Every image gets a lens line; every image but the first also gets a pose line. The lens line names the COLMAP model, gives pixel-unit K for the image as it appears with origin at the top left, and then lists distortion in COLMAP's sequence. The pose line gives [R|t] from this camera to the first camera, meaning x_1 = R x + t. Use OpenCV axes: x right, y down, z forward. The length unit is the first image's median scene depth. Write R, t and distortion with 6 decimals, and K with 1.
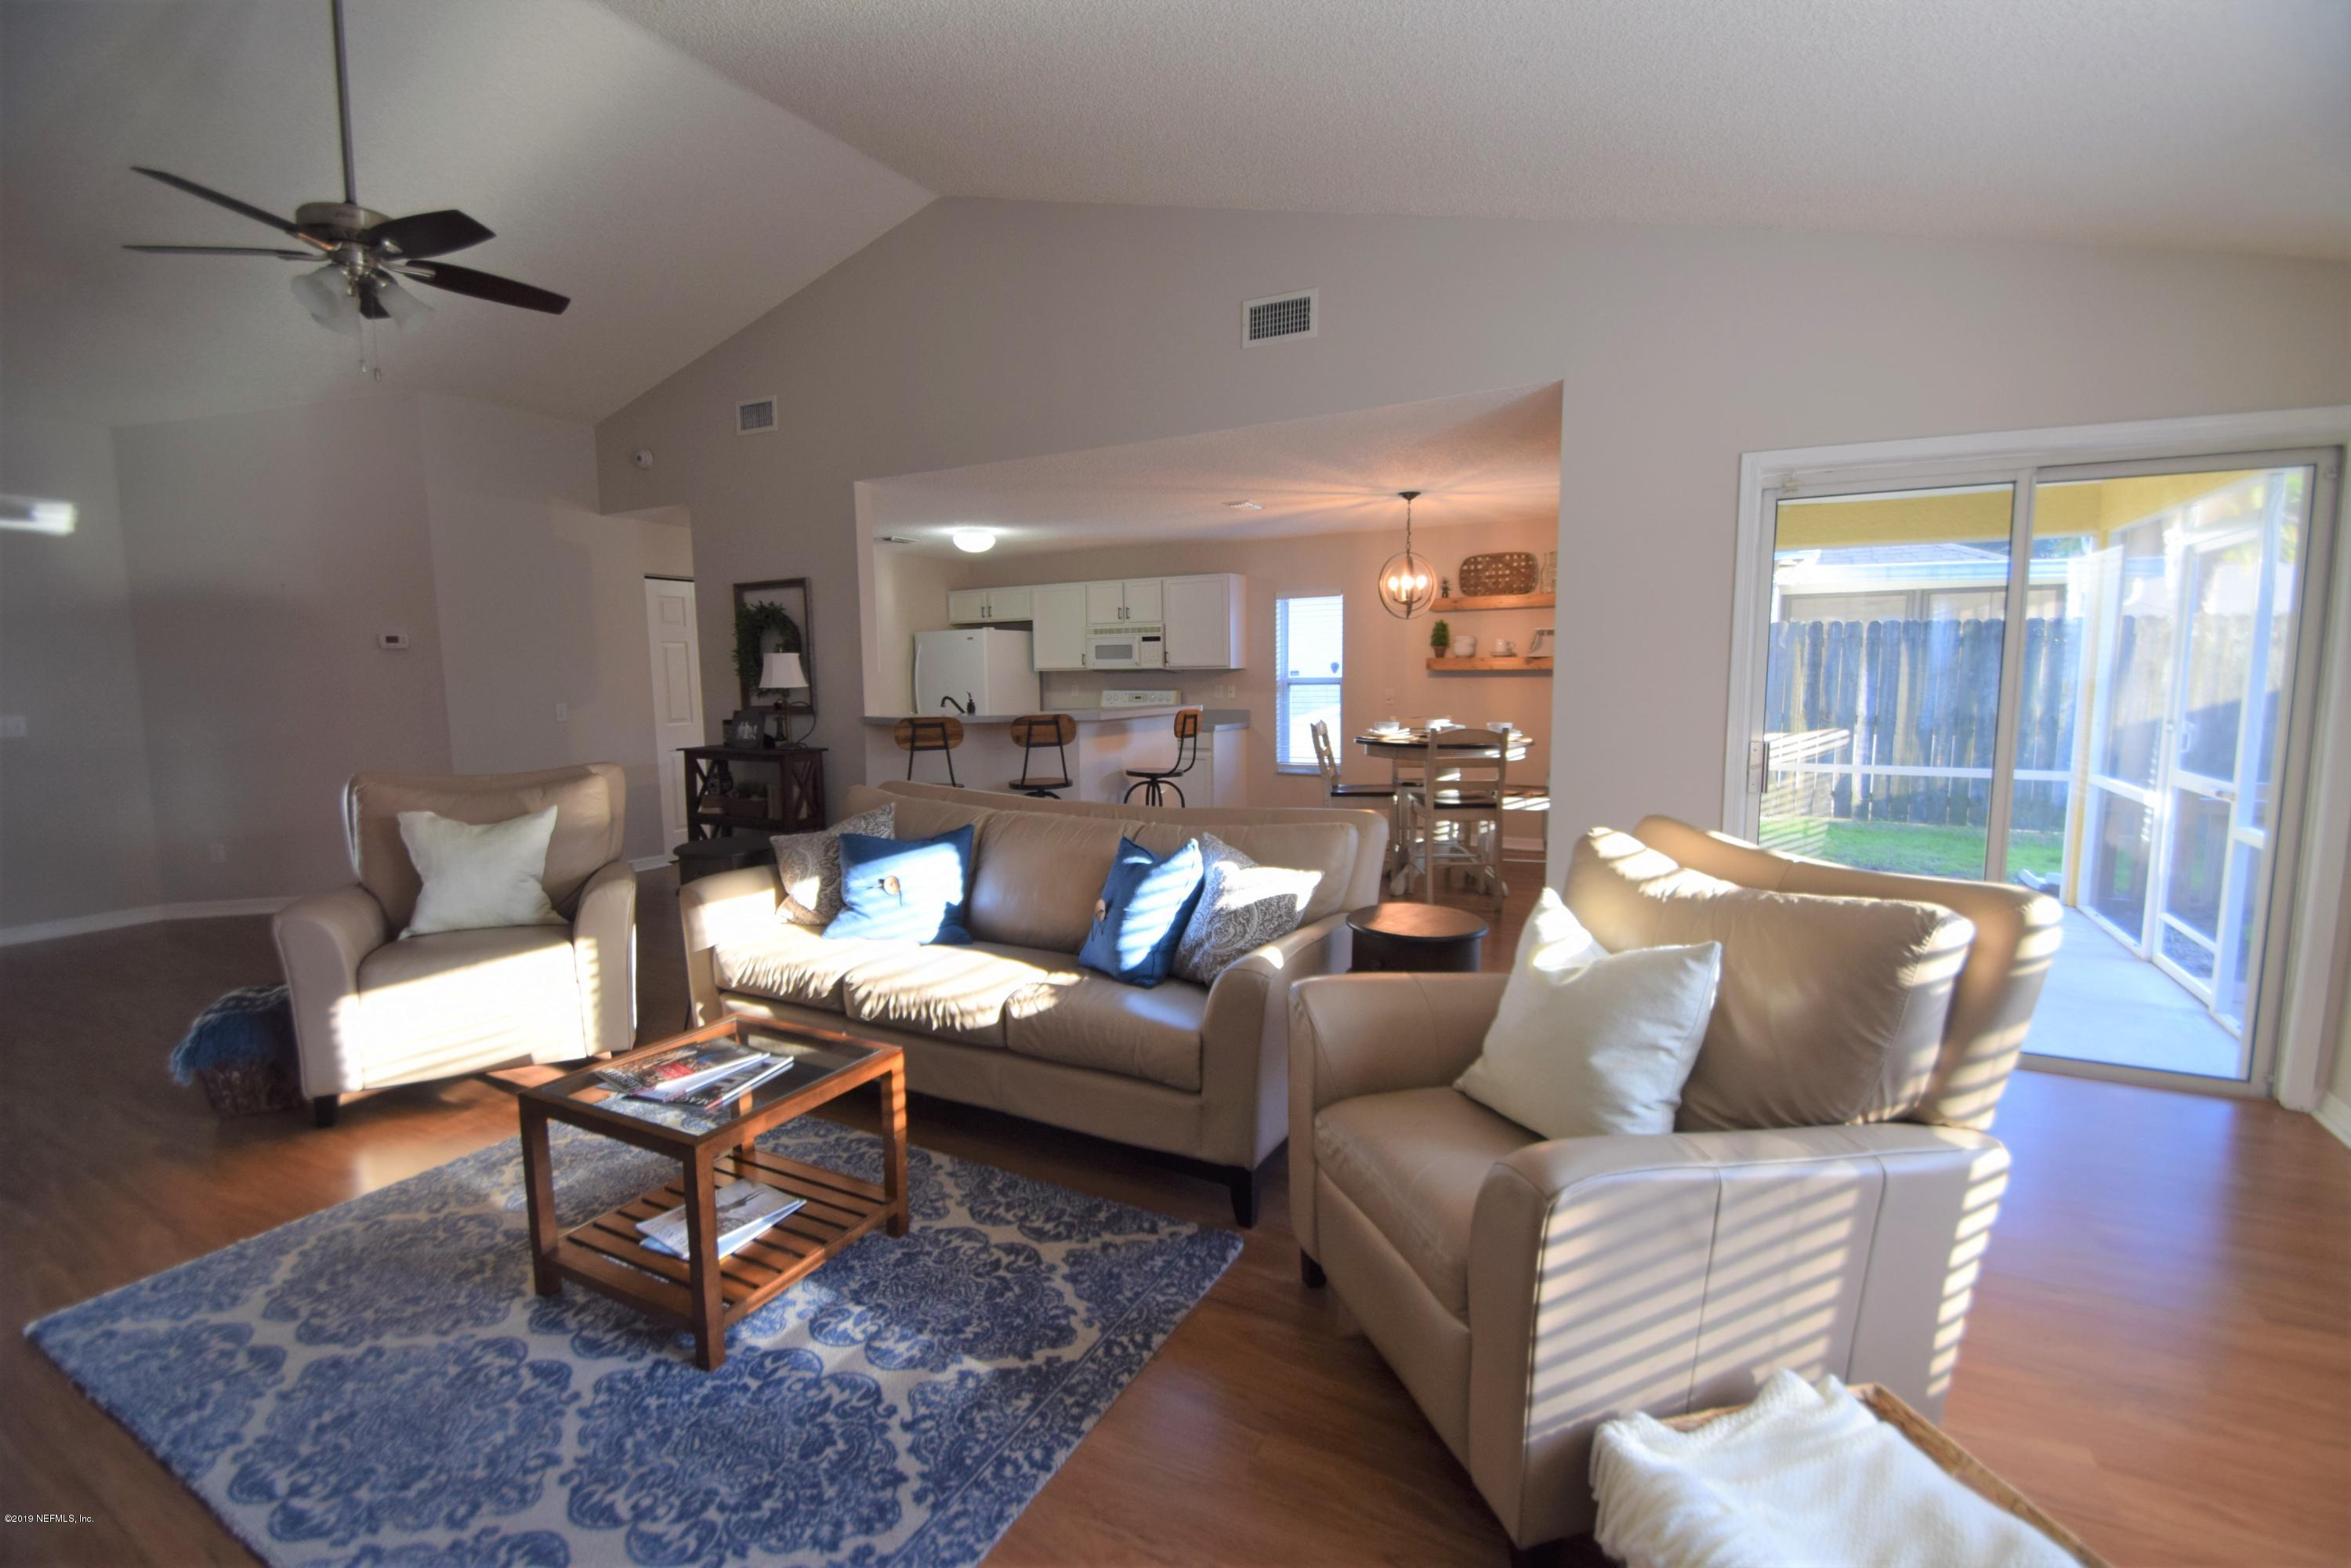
lens RADIAL K [[1028.5, 0, 1161.5], [0, 1028.5, 785.9], [0, 0, 1]] dist [0.002185, -0.012417]
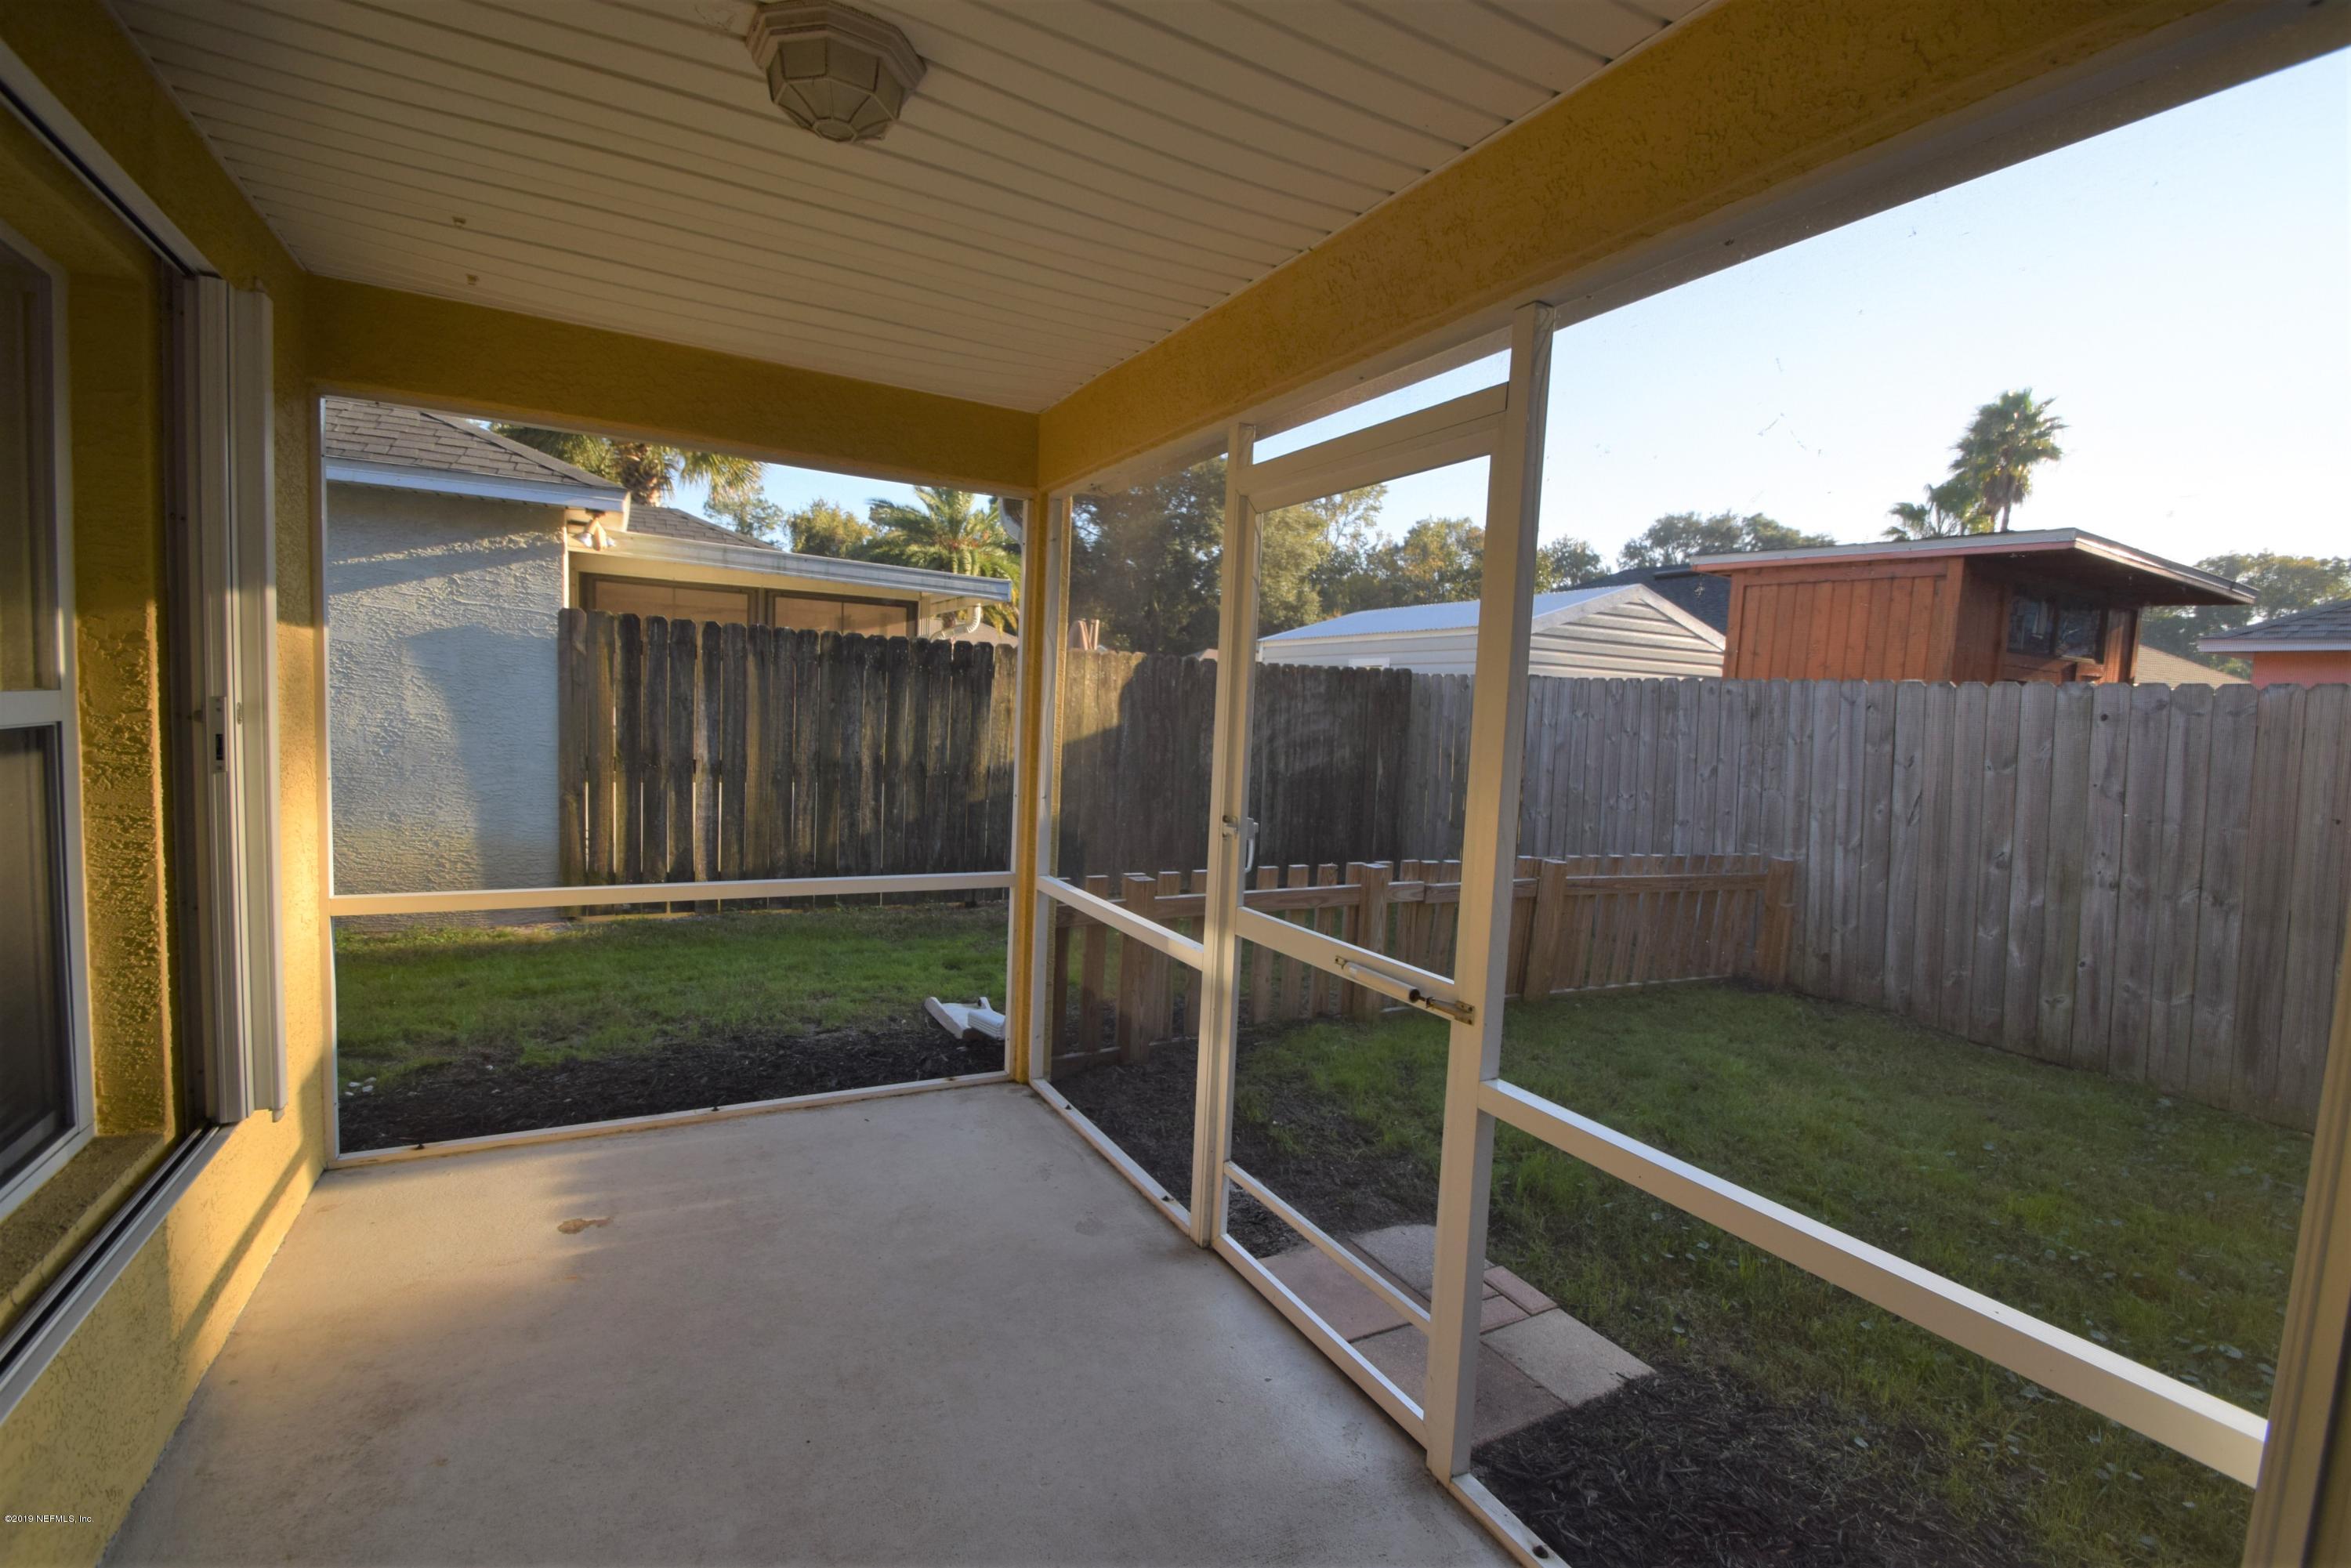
lens RADIAL K [[1028.5, 0, 1161.5], [0, 1028.5, 785.9], [0, 0, 1]] dist [0.002185, -0.012417]
pose [[0.521142, -0.031699, 0.852881, 0.272359], [0.041978, 0.999053, 0.011481, -0.048480], [-0.852437, 0.029819, 0.521979, 0.403491]]
